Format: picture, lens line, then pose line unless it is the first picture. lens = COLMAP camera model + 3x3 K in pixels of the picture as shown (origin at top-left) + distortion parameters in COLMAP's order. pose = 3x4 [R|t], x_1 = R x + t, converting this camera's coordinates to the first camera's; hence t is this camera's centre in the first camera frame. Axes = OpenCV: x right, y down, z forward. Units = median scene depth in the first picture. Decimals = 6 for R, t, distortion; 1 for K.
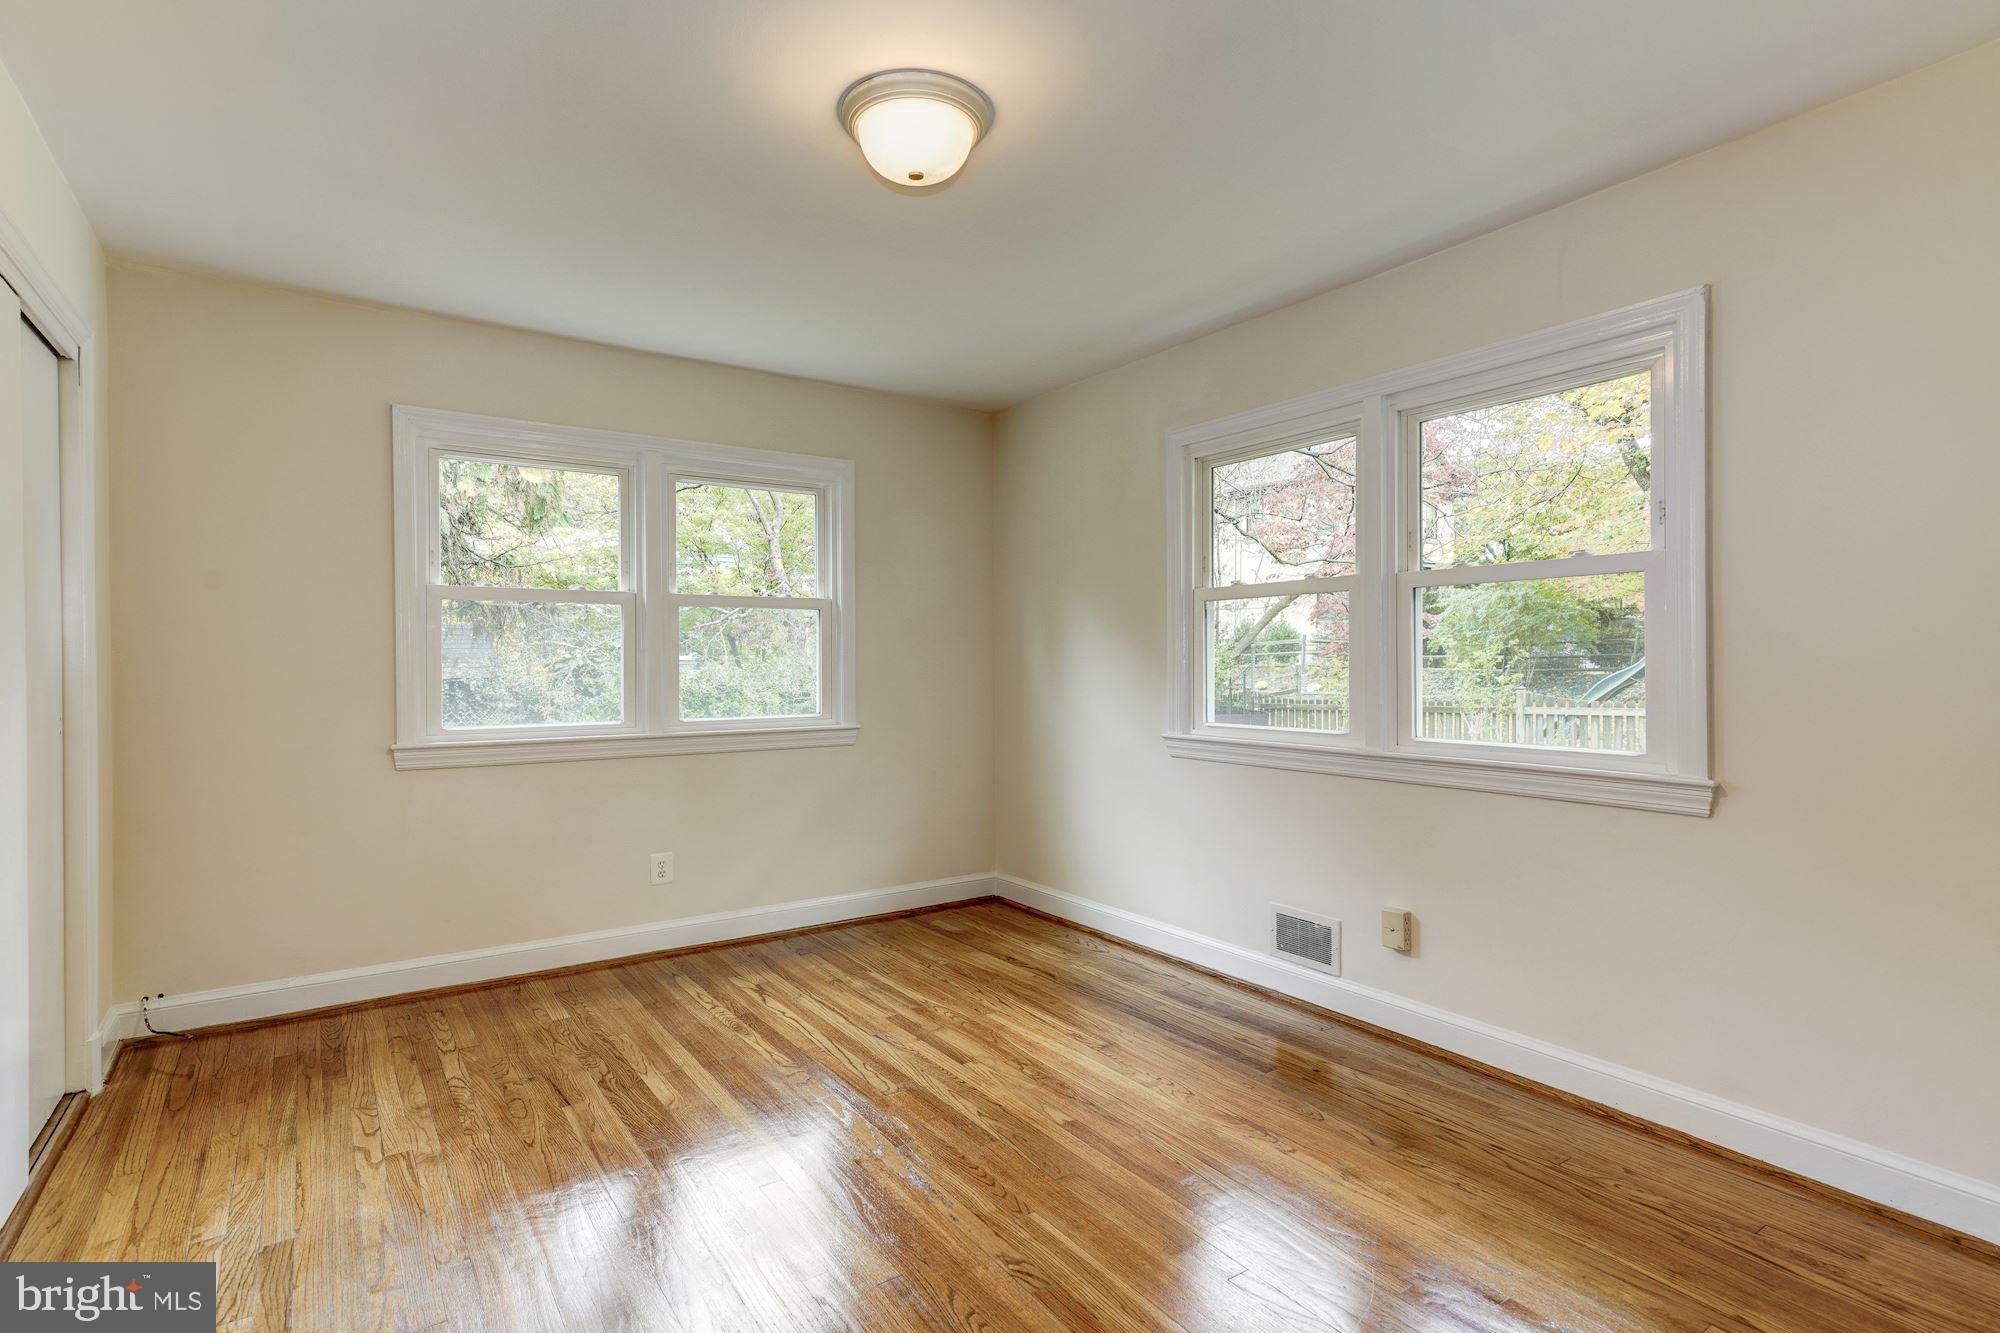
lens RADIAL K [[976.5, 0, 971.5], [0, 976.5, 663.6], [0, 0, 1]] dist [0.041968, 0.000216]
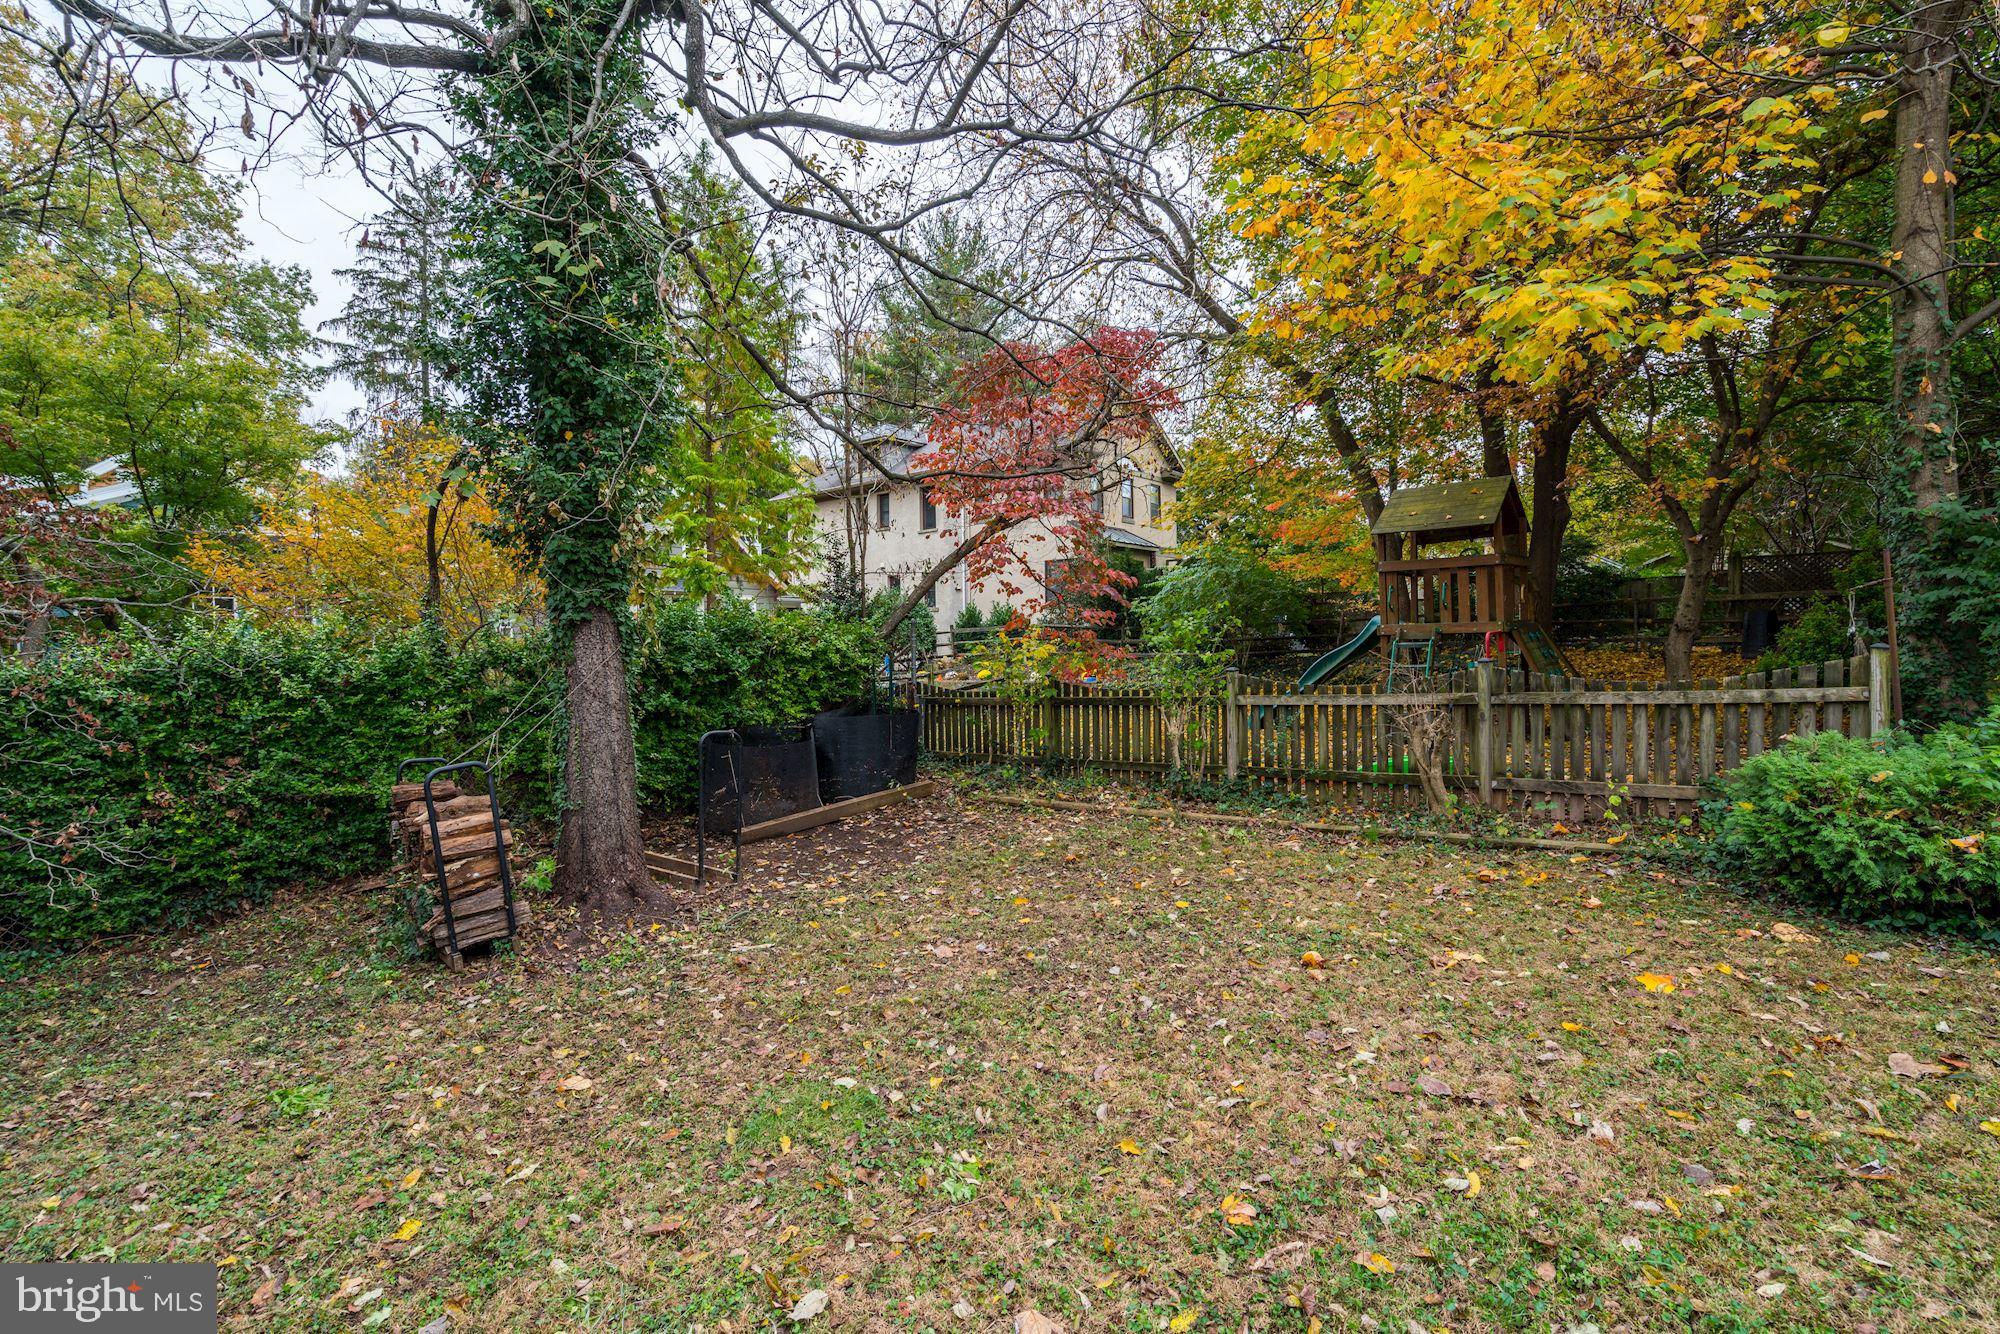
lens RADIAL K [[898.6, 0, 986.9], [0, 898.6, 665.3], [0, 0, 1]] dist [-0.001728, 0.008197]
pose [[0.972822, -0.015564, 0.231029, 0.212882], [0.013704, 0.999860, 0.009651, 0.011866], [-0.231147, -0.006223, 0.972899, 0.373587]]
